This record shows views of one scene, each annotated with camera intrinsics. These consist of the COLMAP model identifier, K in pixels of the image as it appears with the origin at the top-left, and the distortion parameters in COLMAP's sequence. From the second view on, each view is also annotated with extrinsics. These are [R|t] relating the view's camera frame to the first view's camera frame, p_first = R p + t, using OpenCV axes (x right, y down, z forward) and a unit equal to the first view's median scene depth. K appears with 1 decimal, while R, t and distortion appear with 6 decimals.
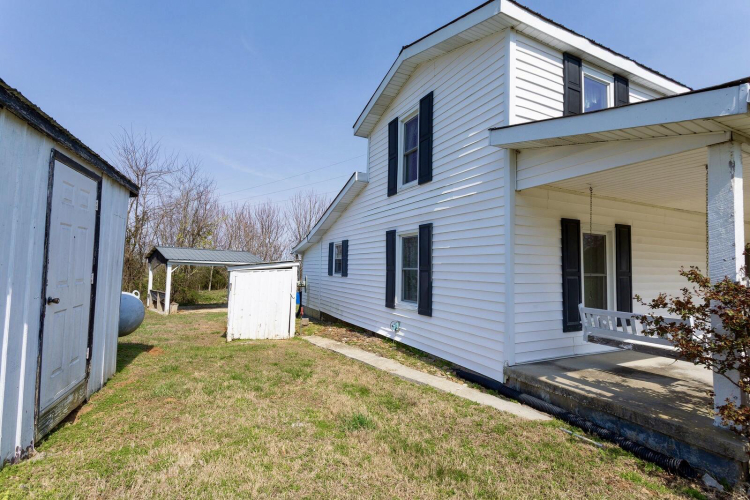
lens RADIAL K [[353.7, 0, 375.4], [0, 353.7, 249.4], [0, 0, 1]] dist [-0.002174, -0.000414]
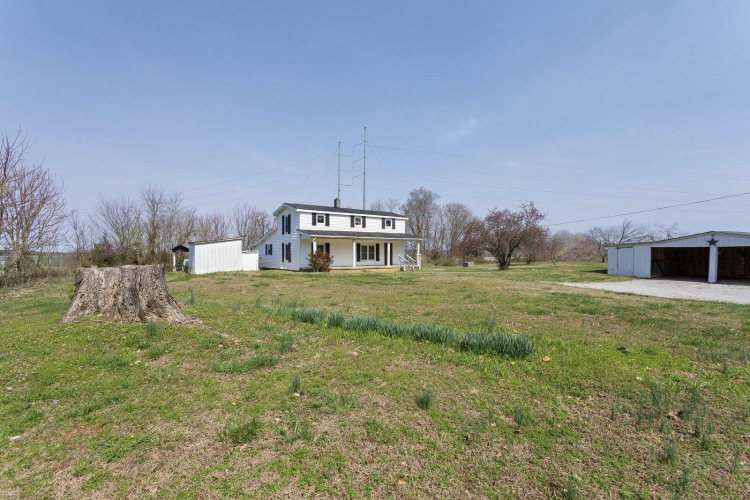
lens RADIAL K [[353.7, 0, 372.6], [0, 353.7, 248.7], [0, 0, 1]] dist [-0.002174, -0.000414]
pose [[0.980852, -0.013925, 0.194257, 0.273315], [0.006753, 0.999273, 0.037533, -0.139031], [-0.194639, -0.035502, 0.980232, -3.305403]]
